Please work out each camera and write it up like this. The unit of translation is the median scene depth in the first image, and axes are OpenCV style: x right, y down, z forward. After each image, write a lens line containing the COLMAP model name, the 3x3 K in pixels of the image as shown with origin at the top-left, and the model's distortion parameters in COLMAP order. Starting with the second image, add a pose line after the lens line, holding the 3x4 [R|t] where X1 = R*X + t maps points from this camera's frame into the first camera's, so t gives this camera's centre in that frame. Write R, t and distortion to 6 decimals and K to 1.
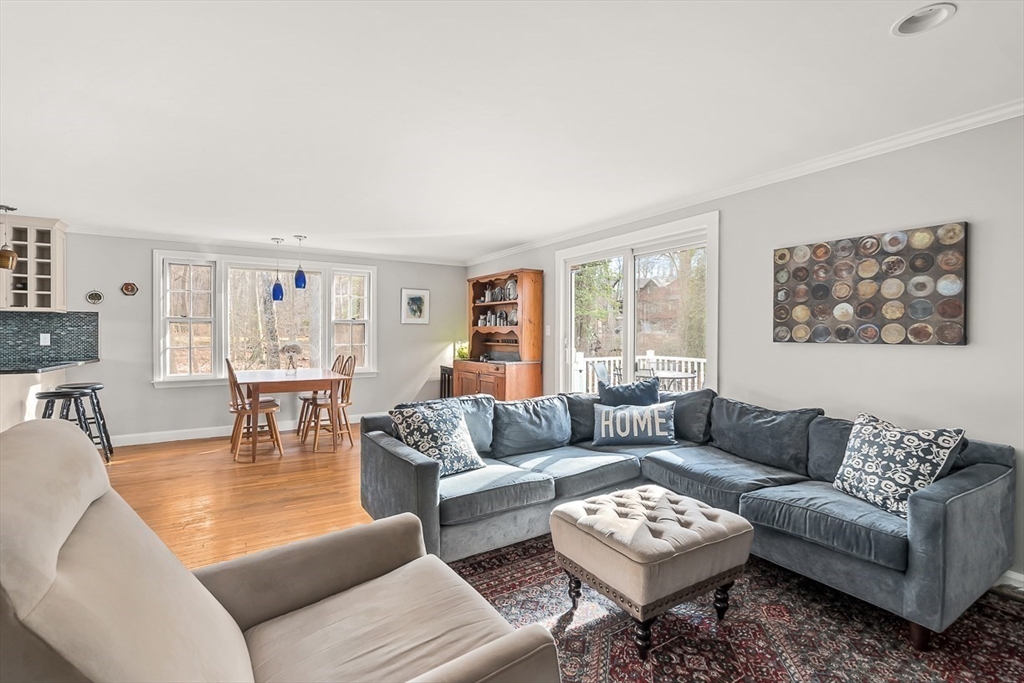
lens RADIAL K [[461.0, 0, 512.0], [0, 461.0, 341.5], [0, 0, 1]] dist [-0.001118, -0.000201]
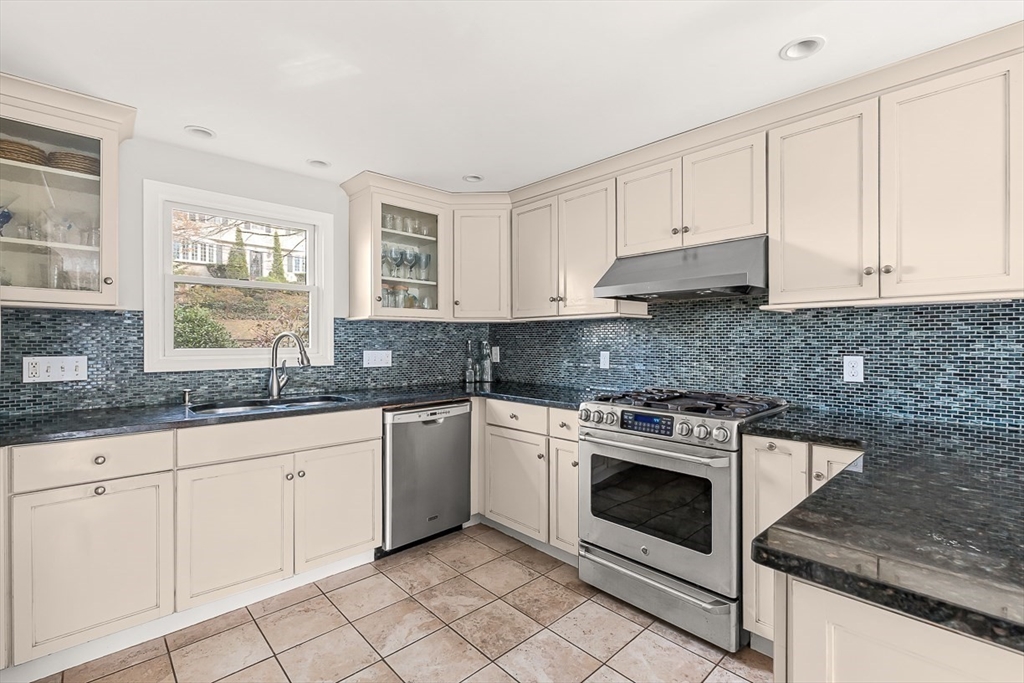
lens RADIAL K [[455.1, 0, 518.9], [0, 455.1, 343.3], [0, 0, 1]] dist [-0.000996, -0.000459]
pose [[0.199163, 0.003618, -0.979960, -0.979610], [-0.014120, 0.999900, 0.000822, -0.031534], [0.979865, 0.013673, 0.199194, 0.642237]]
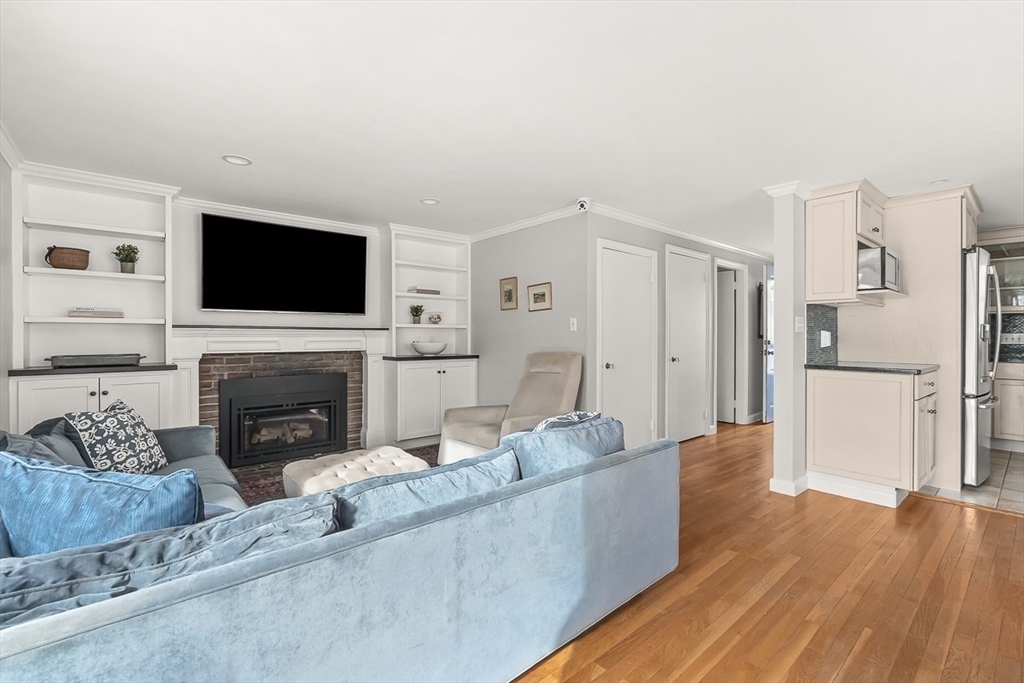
lens RADIAL K [[451.0, 0, 512.0], [0, 451.0, 341.5], [0, 0, 1]] dist [-0.002987, -0.000274]
pose [[-0.989800, -0.001204, -0.142459, 0.021742], [-0.004516, 0.999727, 0.022926, -0.005847], [0.142393, 0.023335, -0.989535, 1.312360]]
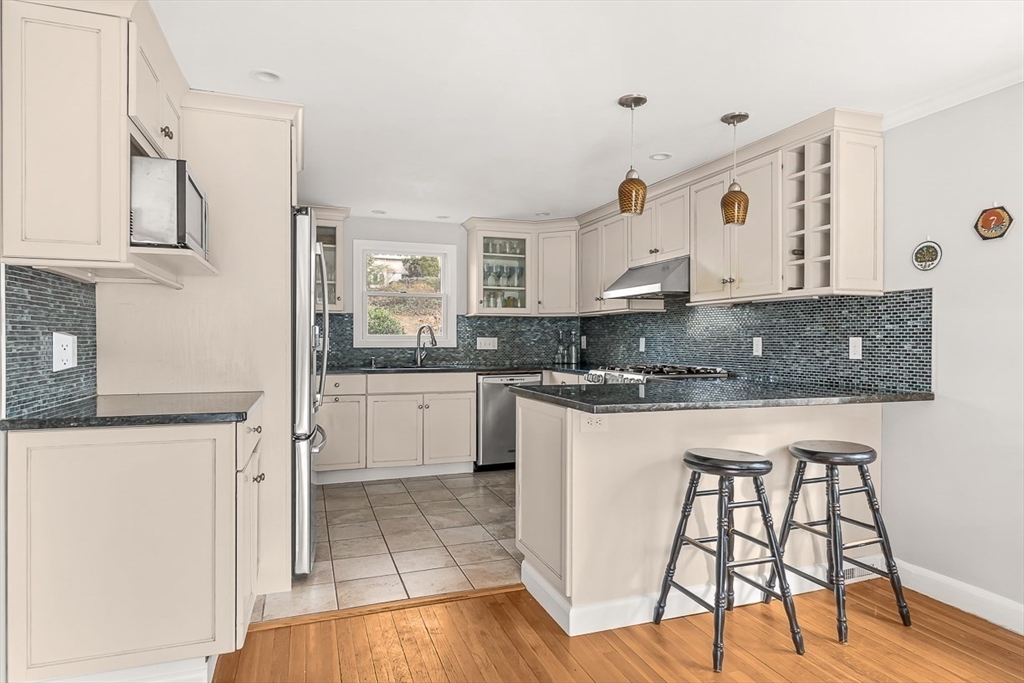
lens RADIAL K [[586.4, 0, 516.2], [0, 586.4, 338.8], [0, 0, 1]] dist [-0.001331, -0.000095]
pose [[-0.210835, -0.002902, -0.977517, -0.350961], [-0.016202, 0.999869, 0.000527, -0.011936], [0.977387, 0.015949, -0.210854, 0.966603]]
